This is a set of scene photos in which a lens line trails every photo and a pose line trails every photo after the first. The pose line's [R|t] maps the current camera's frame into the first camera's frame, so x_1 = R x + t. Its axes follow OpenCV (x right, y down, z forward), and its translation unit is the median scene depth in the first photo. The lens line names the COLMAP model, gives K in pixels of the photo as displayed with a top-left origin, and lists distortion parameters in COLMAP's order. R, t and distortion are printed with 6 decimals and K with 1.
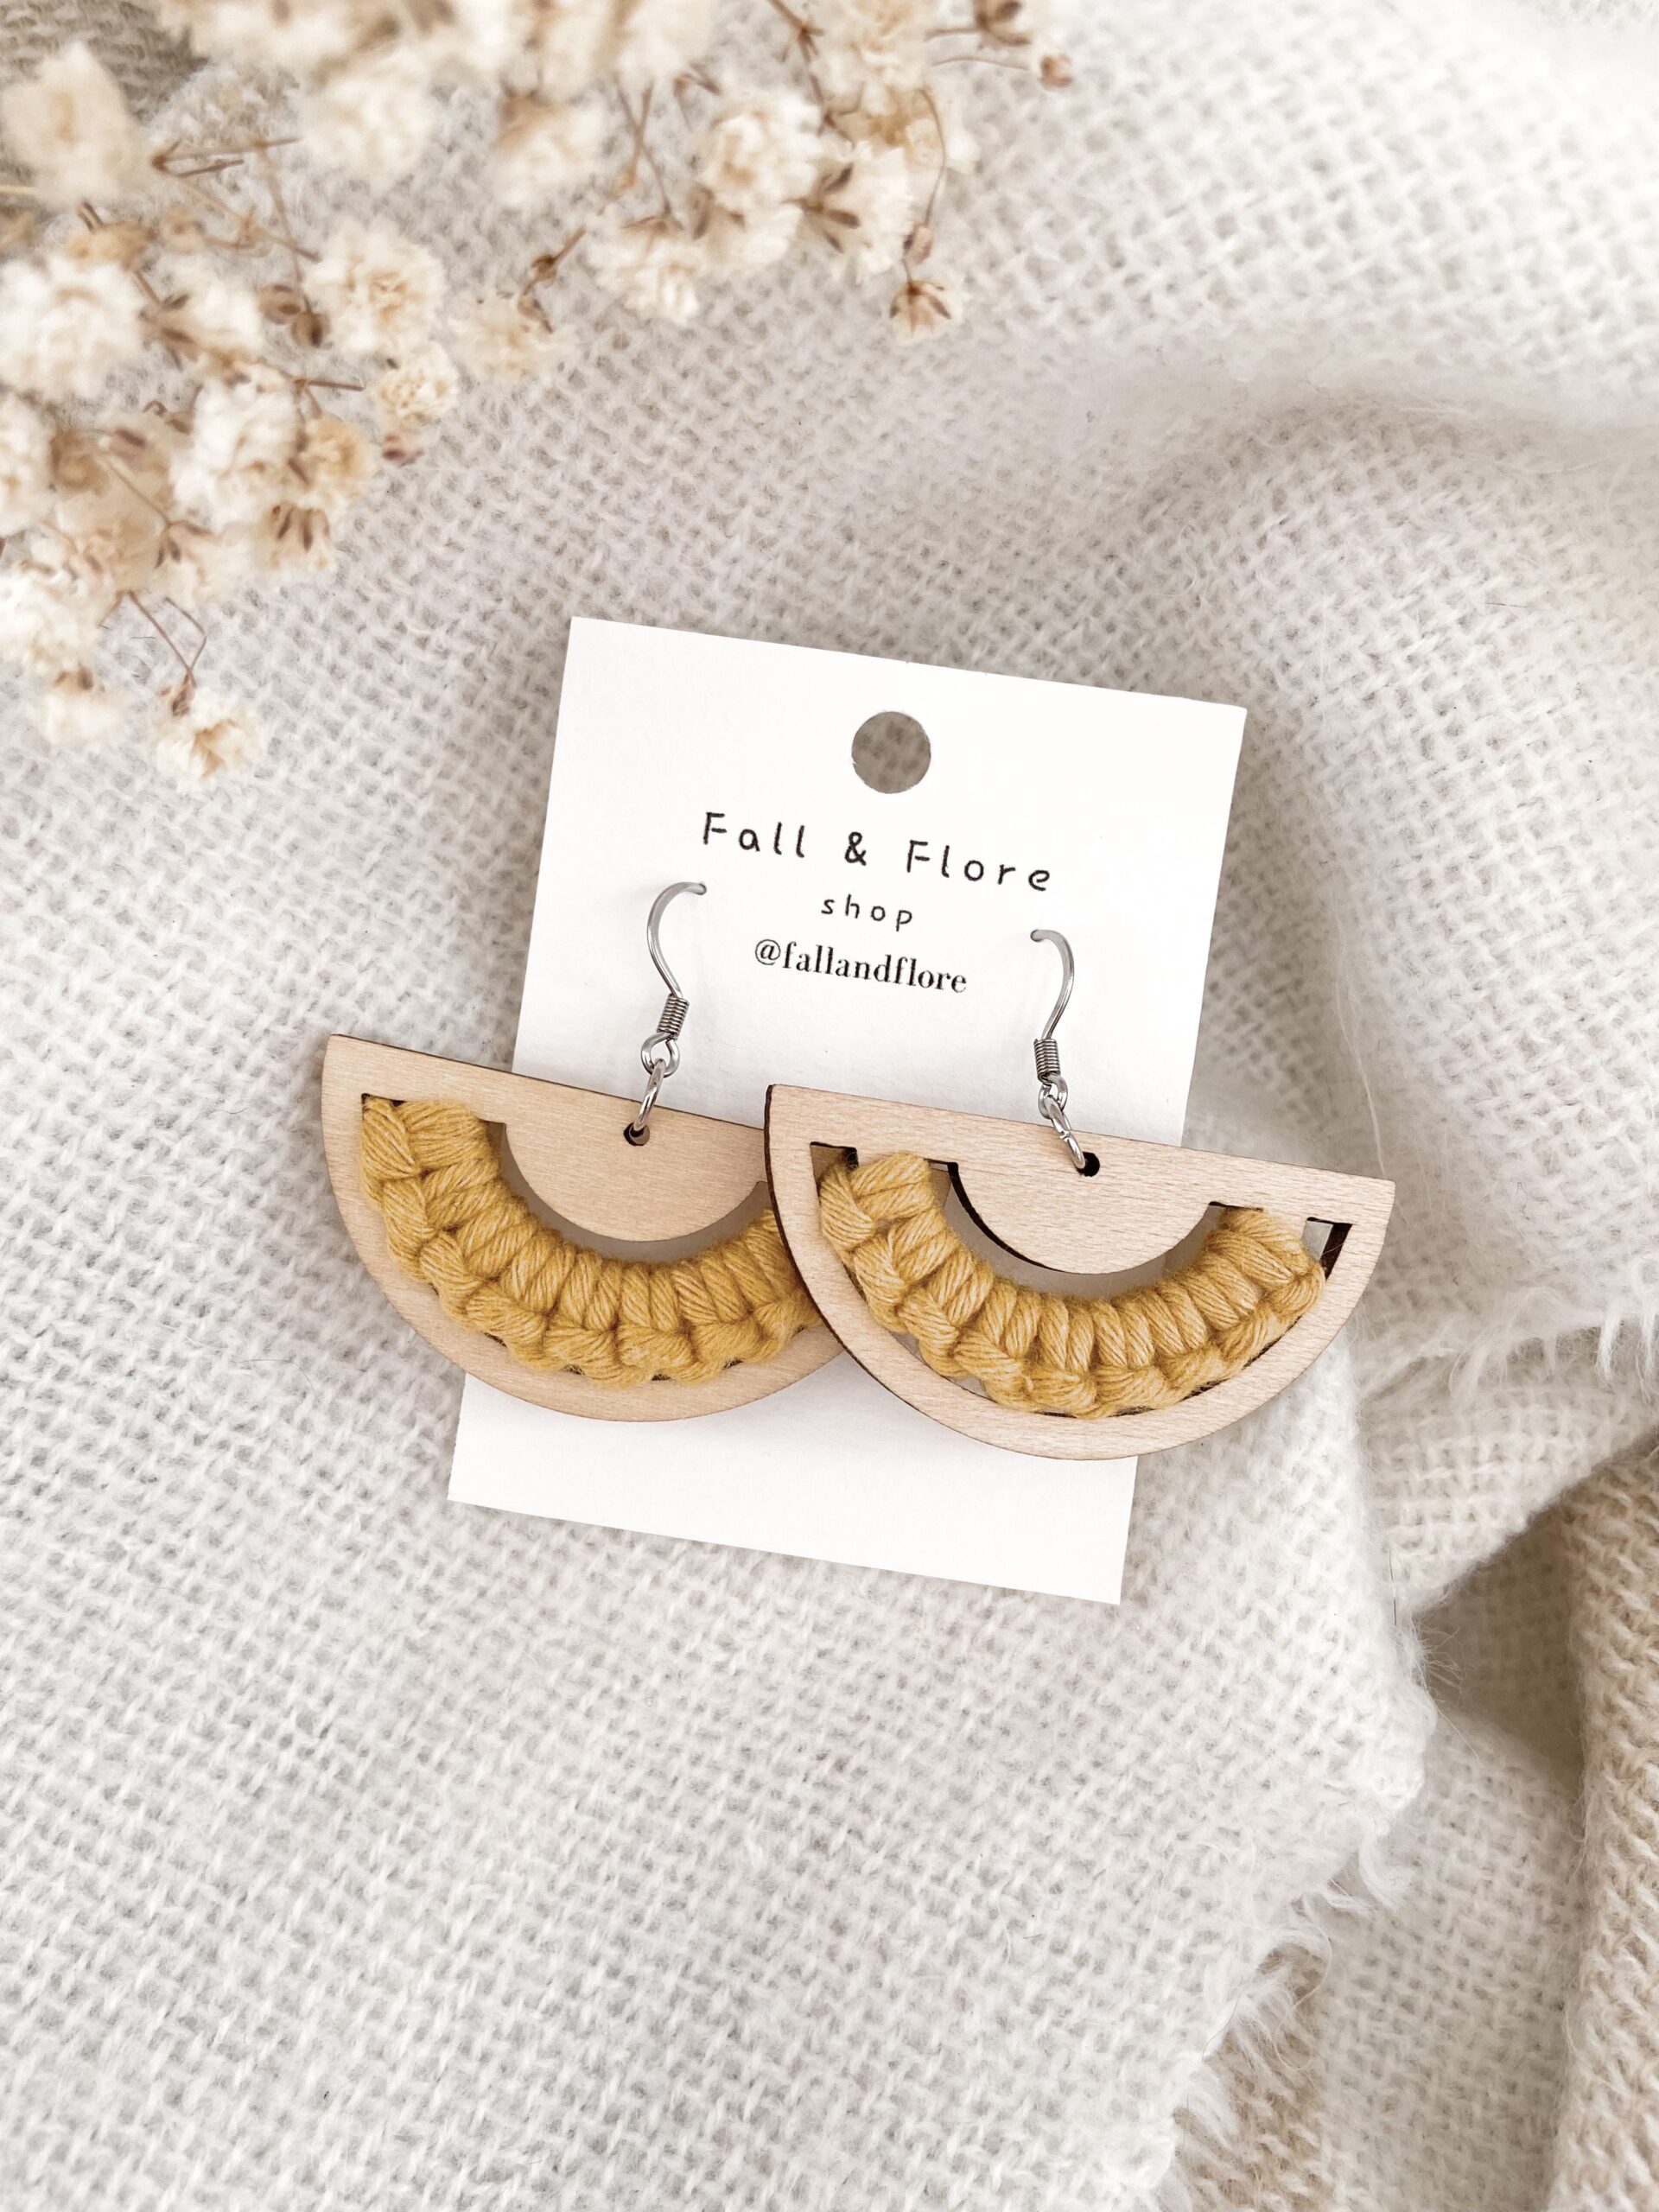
lens RADIAL K [[1693.6, 0, 820.7], [0, 1693.6, 1104.5], [0, 0, 1]] dist [0.035494, -0.047336]
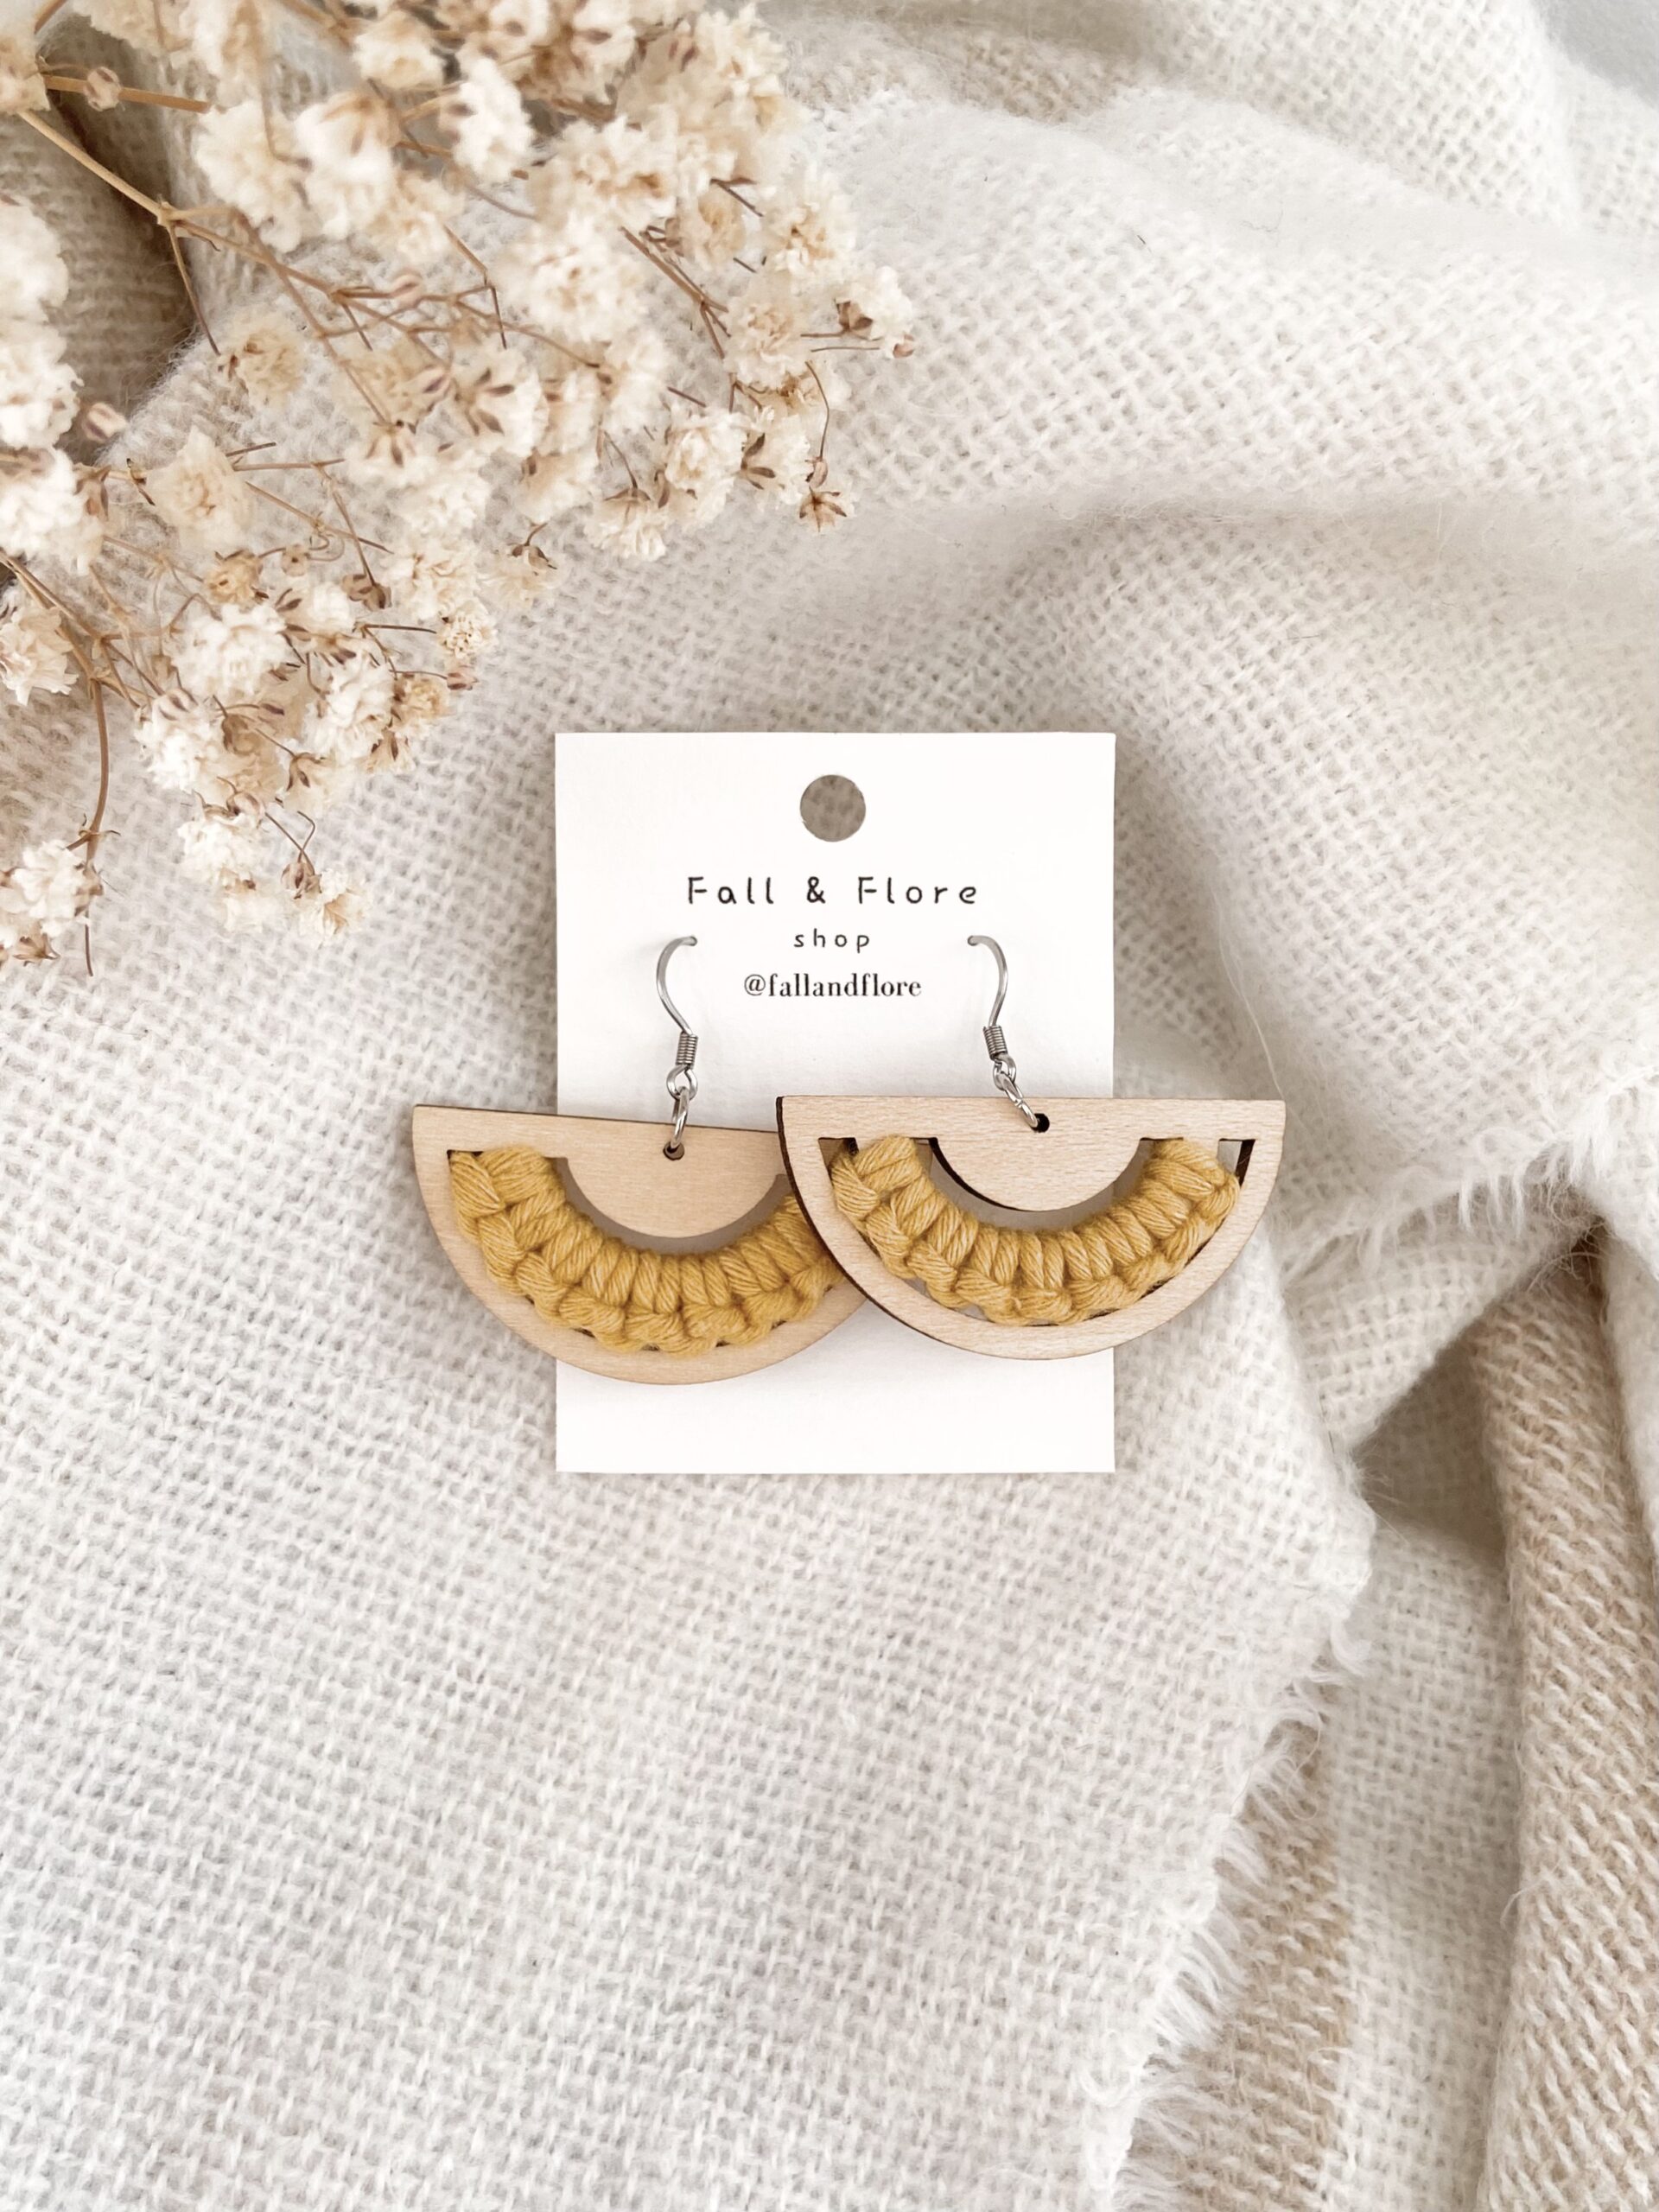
lens RADIAL K [[2055.3, 0, 818.9], [0, 2055.3, 1075.9], [0, 0, 1]] dist [0.047339, 0.000000]
pose [[0.988877, -0.142486, 0.042655, -0.060946], [0.141755, 0.989706, 0.019702, -0.050969], [-0.045023, -0.013436, 0.998896, -0.495397]]
